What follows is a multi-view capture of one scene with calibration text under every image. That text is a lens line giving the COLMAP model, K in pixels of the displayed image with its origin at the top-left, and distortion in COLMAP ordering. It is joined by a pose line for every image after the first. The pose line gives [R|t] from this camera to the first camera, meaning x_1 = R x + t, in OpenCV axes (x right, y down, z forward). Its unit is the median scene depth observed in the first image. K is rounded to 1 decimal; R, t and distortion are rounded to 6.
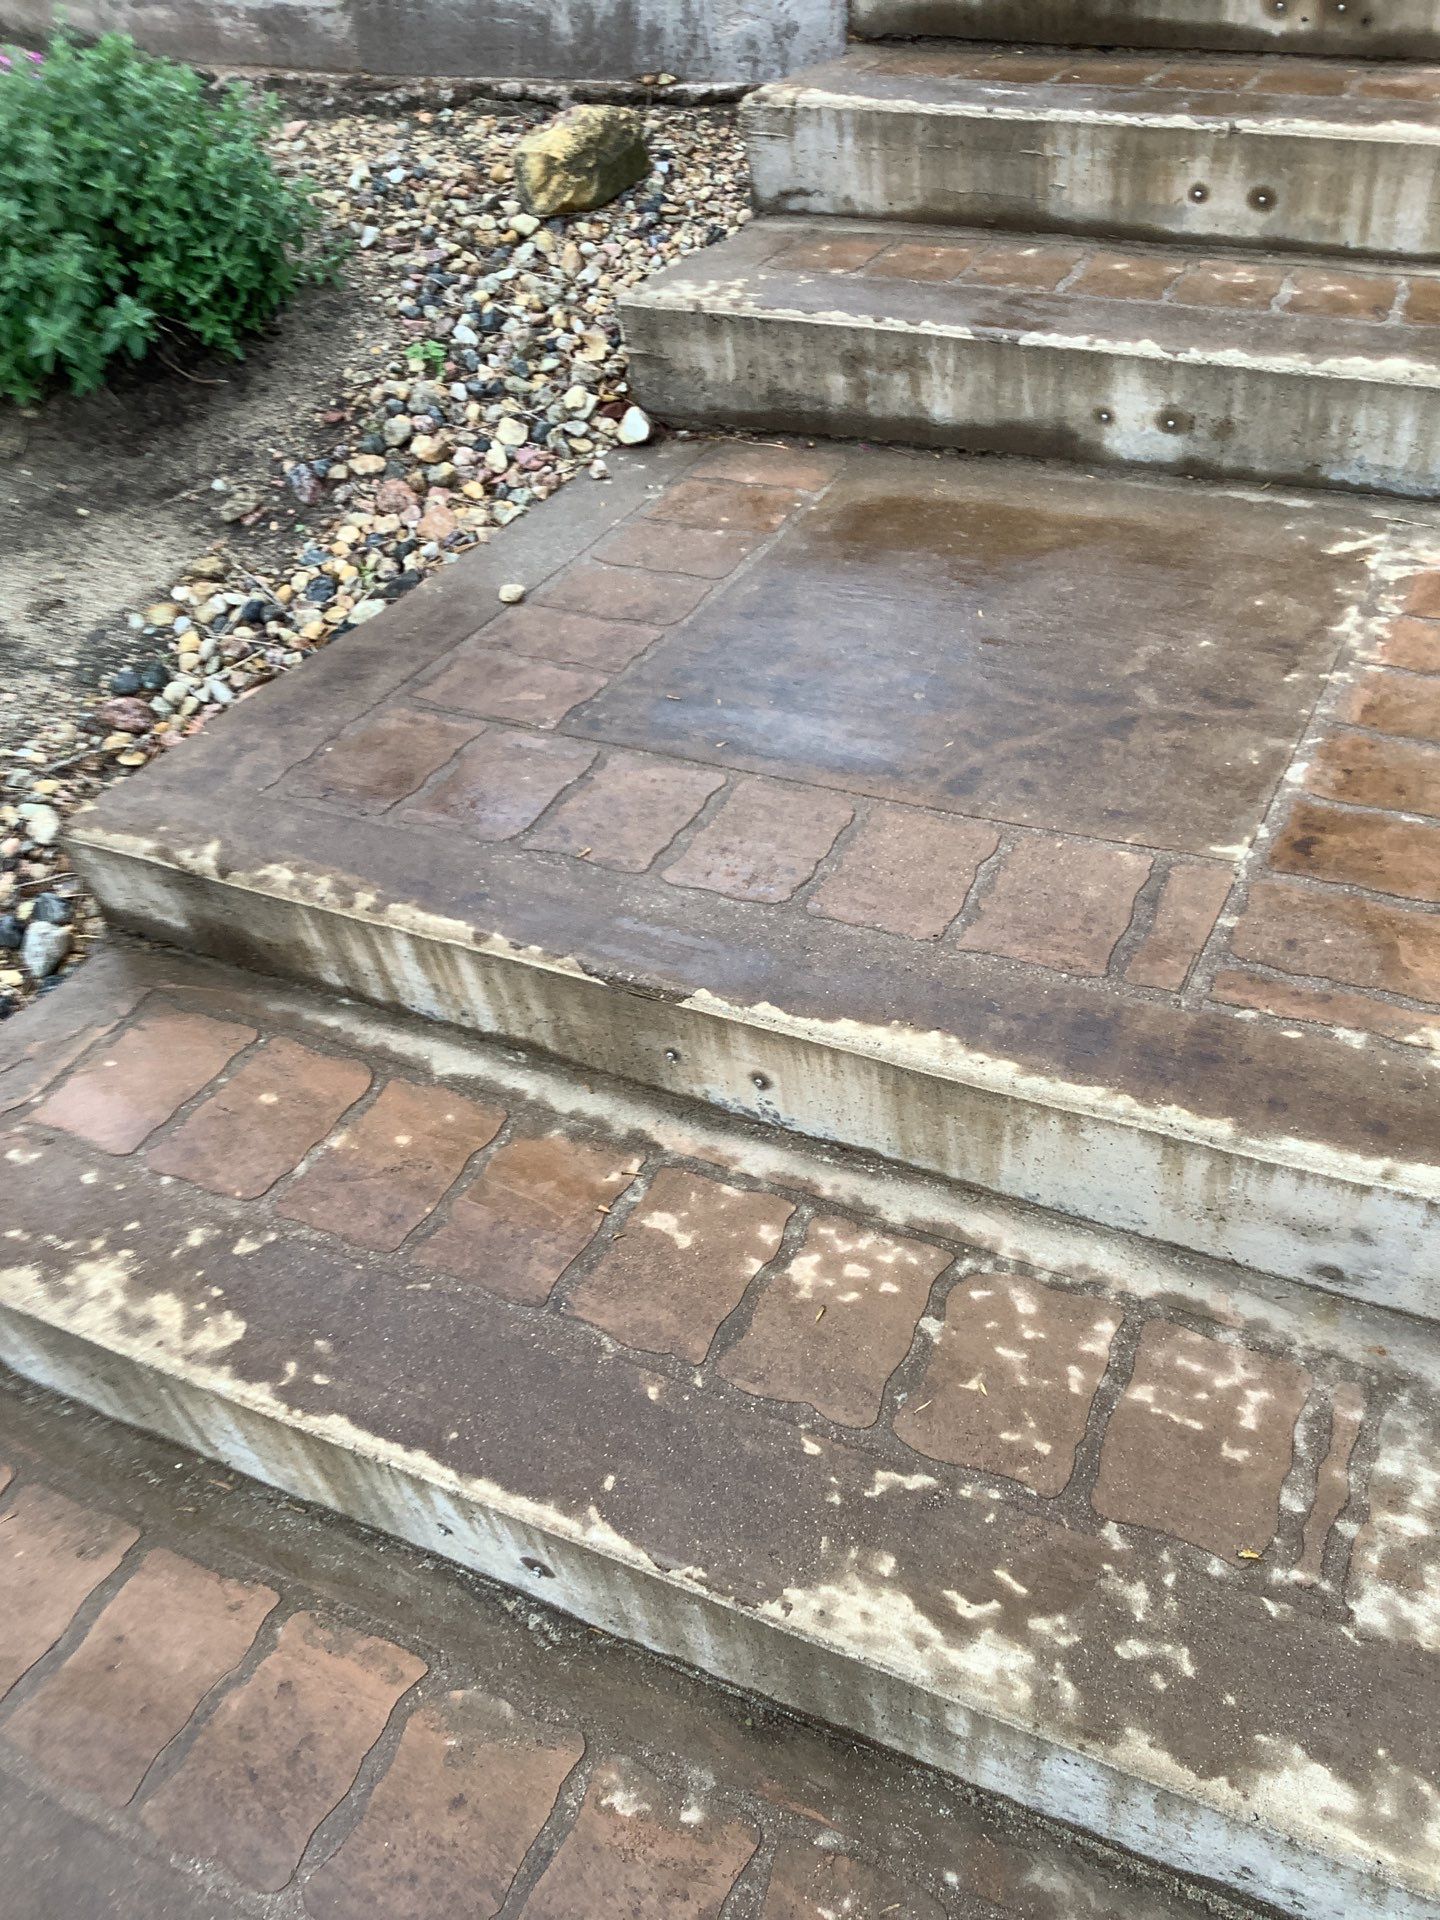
lens RADIAL K [[1815.9, 0, 717.2], [0, 1815.9, 893.8], [0, 0, 1]] dist [0.100636, -0.291423]
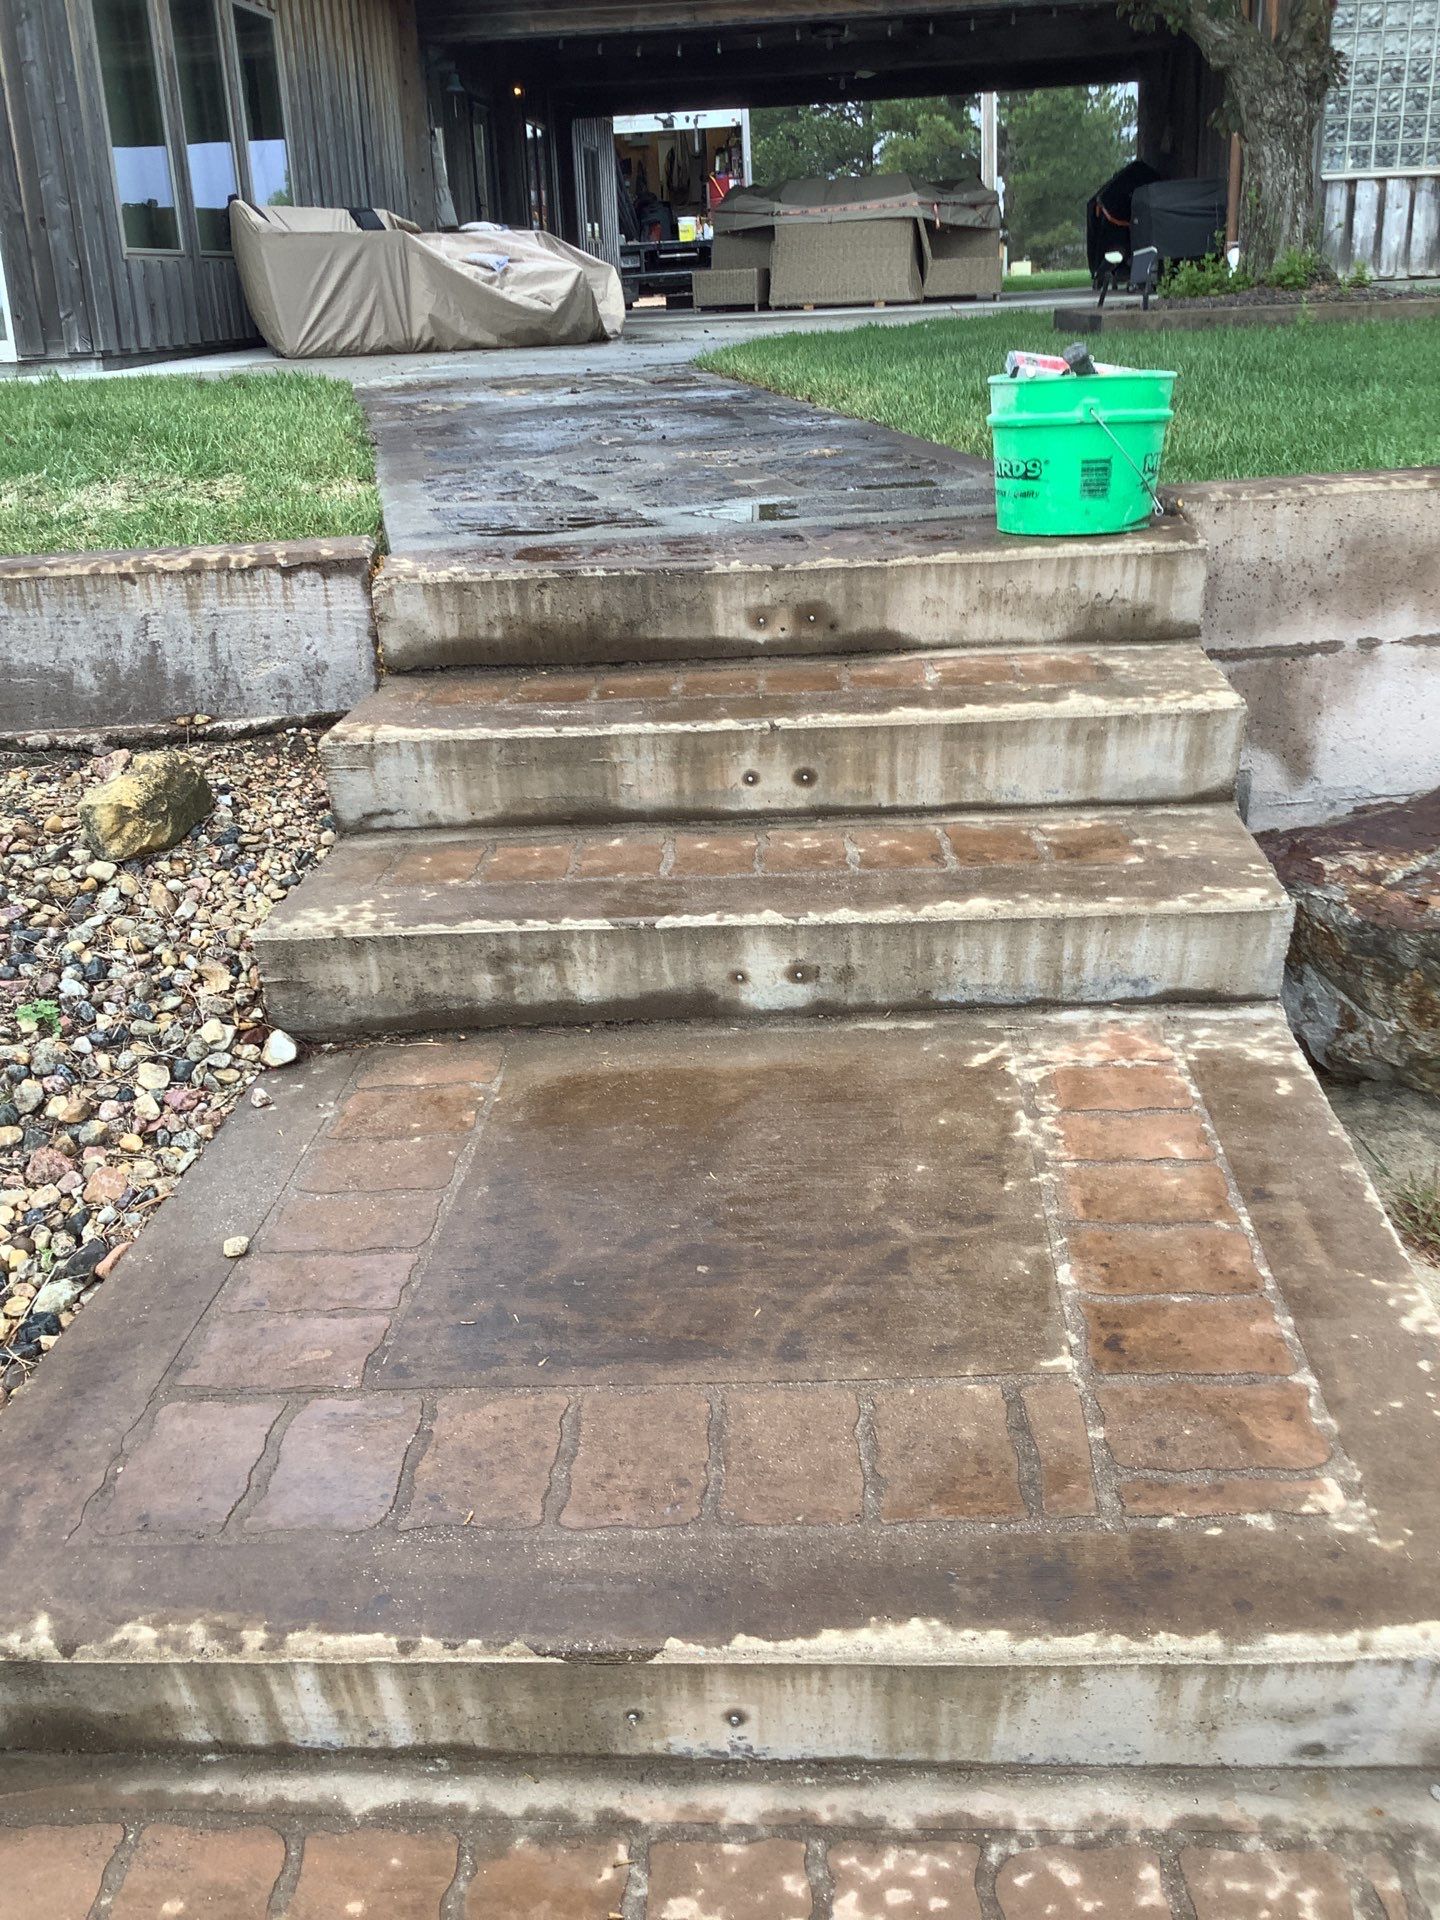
lens RADIAL K [[1767.4, 0, 658.5], [0, 1767.4, 865.6], [0, 0, 1]] dist [0.085863, -0.113524]
pose [[0.922513, -0.140271, 0.359574, -0.232027], [0.230706, 0.947276, -0.222358, -0.099428], [-0.309425, 0.288083, 0.906236, 0.001757]]
